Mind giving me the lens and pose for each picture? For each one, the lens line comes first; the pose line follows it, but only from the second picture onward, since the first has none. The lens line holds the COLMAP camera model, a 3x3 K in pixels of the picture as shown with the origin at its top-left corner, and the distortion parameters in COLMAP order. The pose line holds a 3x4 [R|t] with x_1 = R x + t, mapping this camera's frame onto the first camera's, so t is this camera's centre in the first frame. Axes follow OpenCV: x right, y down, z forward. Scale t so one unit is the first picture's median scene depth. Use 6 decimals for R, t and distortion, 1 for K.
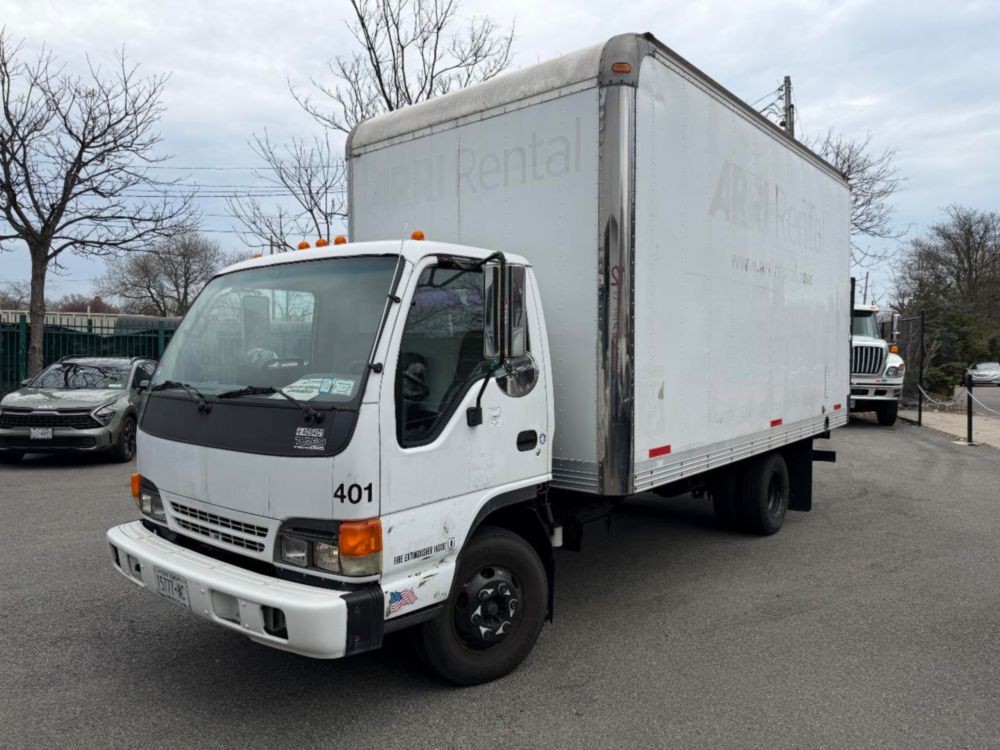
lens RADIAL K [[701.6, 0, 489.6], [0, 701.6, 376.1], [0, 0, 1]] dist [0.157489, -0.351712]
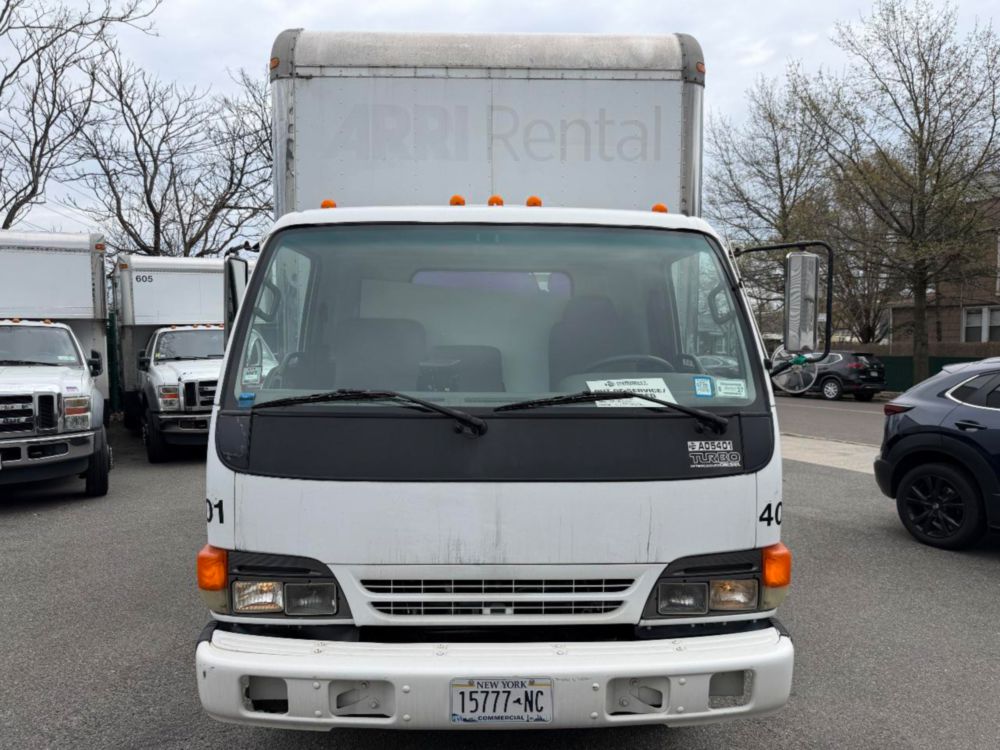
lens RADIAL K [[701.6, 0, 489.6], [0, 701.6, 376.1], [0, 0, 1]] dist [0.157489, -0.351712]
pose [[0.749375, -0.026485, 0.661615, -0.721621], [0.015845, 0.999631, 0.022070, -0.015998], [-0.661956, -0.006055, 0.749518, 0.420012]]
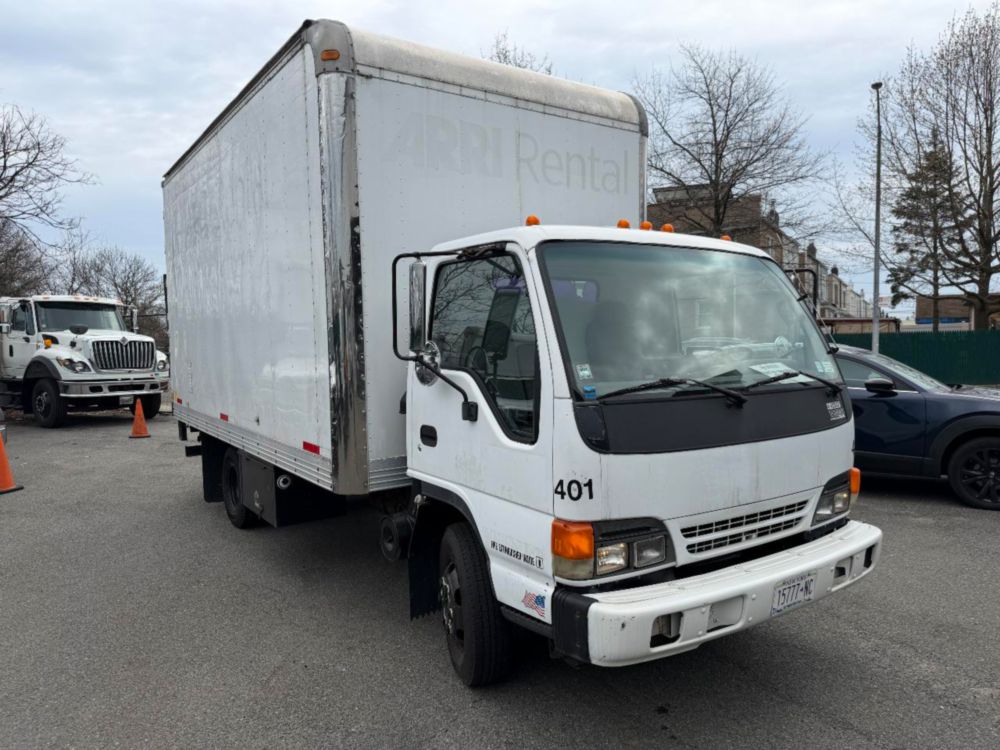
lens RADIAL K [[713.3, 0, 494.8], [0, 713.3, 383.4], [0, 0, 1]] dist [0.108082, -0.176535]
pose [[0.263190, -0.059051, 0.962935, -1.179537], [0.046542, 0.997740, 0.048465, -0.032678], [-0.963621, 0.032061, 0.265343, 0.913684]]
